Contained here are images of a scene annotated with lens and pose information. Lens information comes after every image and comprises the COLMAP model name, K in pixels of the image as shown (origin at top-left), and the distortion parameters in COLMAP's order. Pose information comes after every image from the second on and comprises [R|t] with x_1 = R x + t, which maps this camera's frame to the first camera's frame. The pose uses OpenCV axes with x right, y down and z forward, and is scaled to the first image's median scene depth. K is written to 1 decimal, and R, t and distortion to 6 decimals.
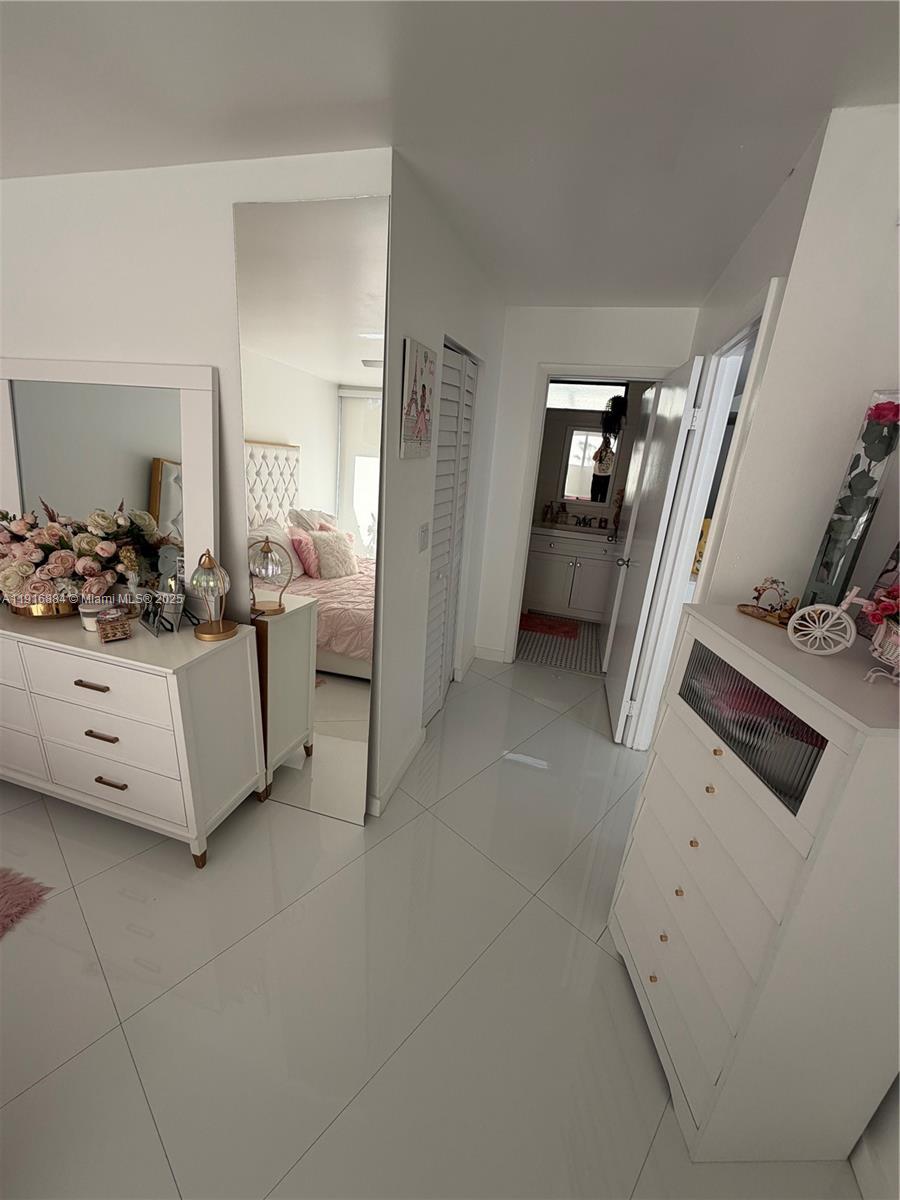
lens RADIAL K [[479.4, 0, 448.7], [0, 479.4, 598.3], [0, 0, 1]] dist [0.002750, 0.000289]
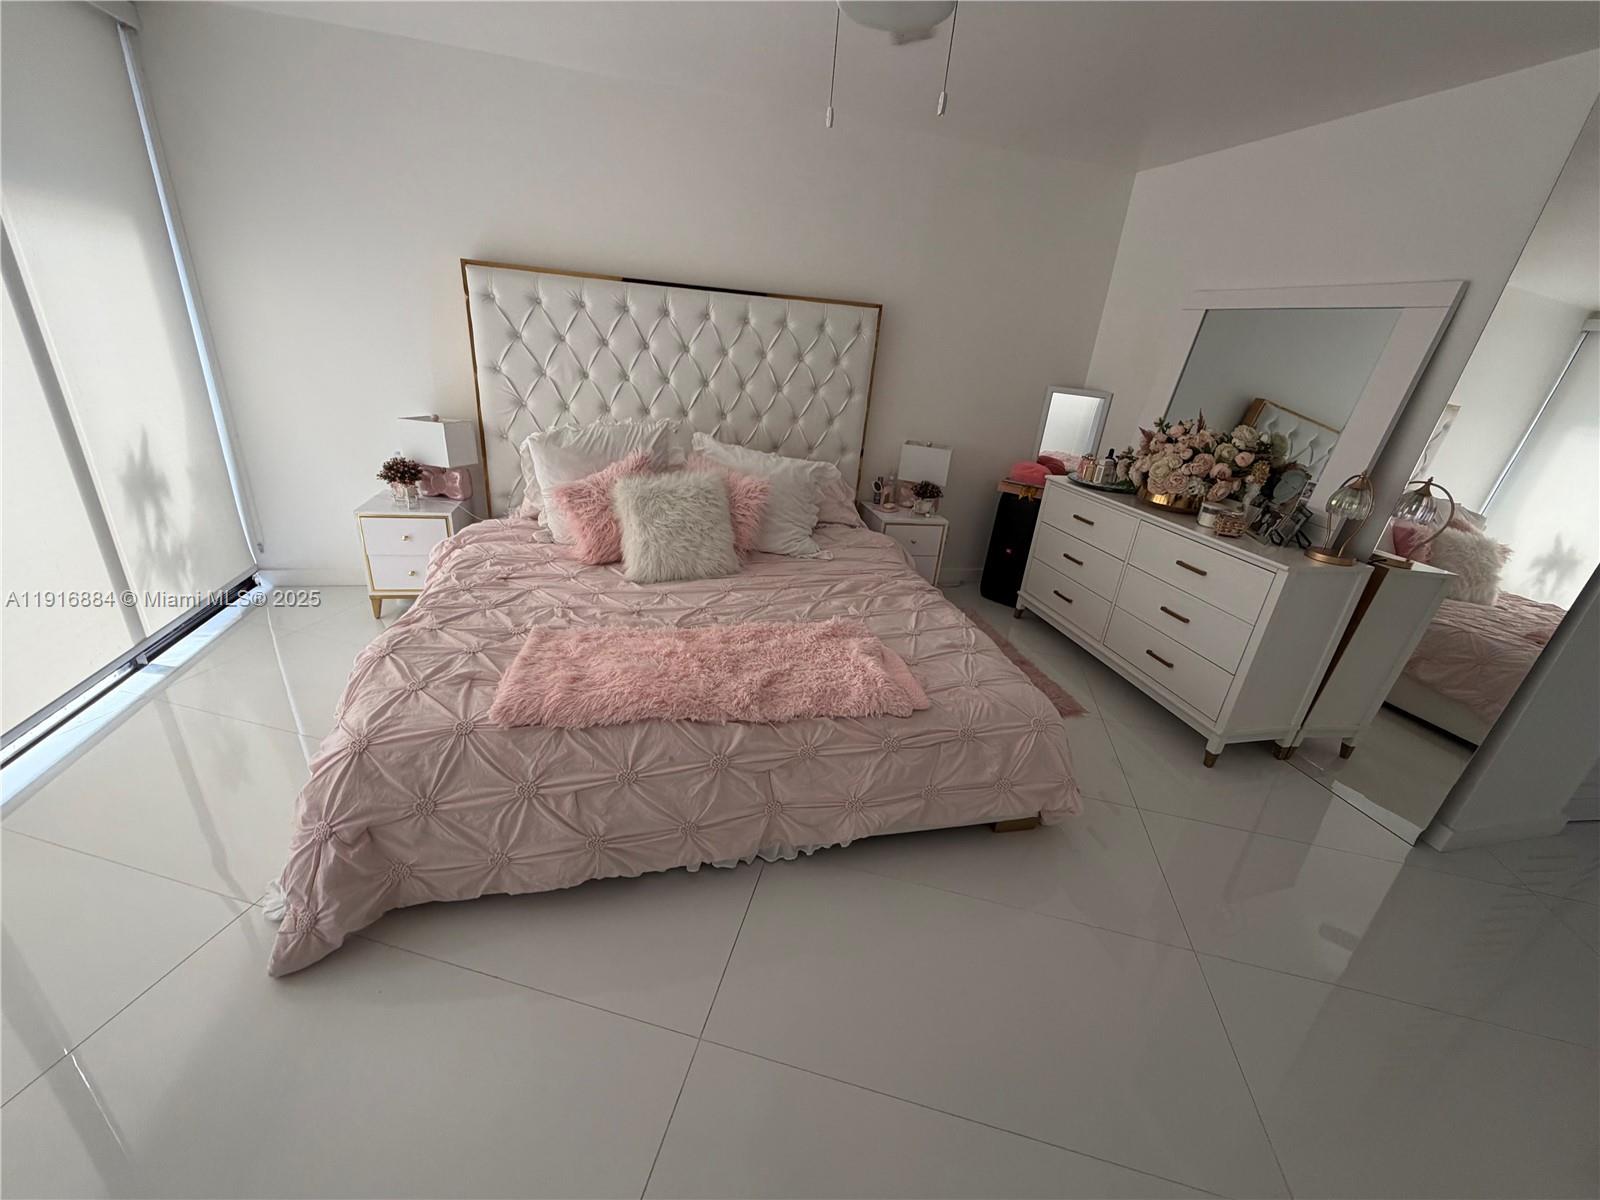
lens RADIAL K [[639.2, 0, 800.0], [0, 639.2, 600.0], [0, 0, 1]] dist [0.002750, 0.000289]
pose [[0.515547, 0.314323, -0.797128, 0.022758], [-0.329683, 0.931437, 0.154059, 0.302017], [0.790899, 0.183375, 0.583826, -0.582880]]
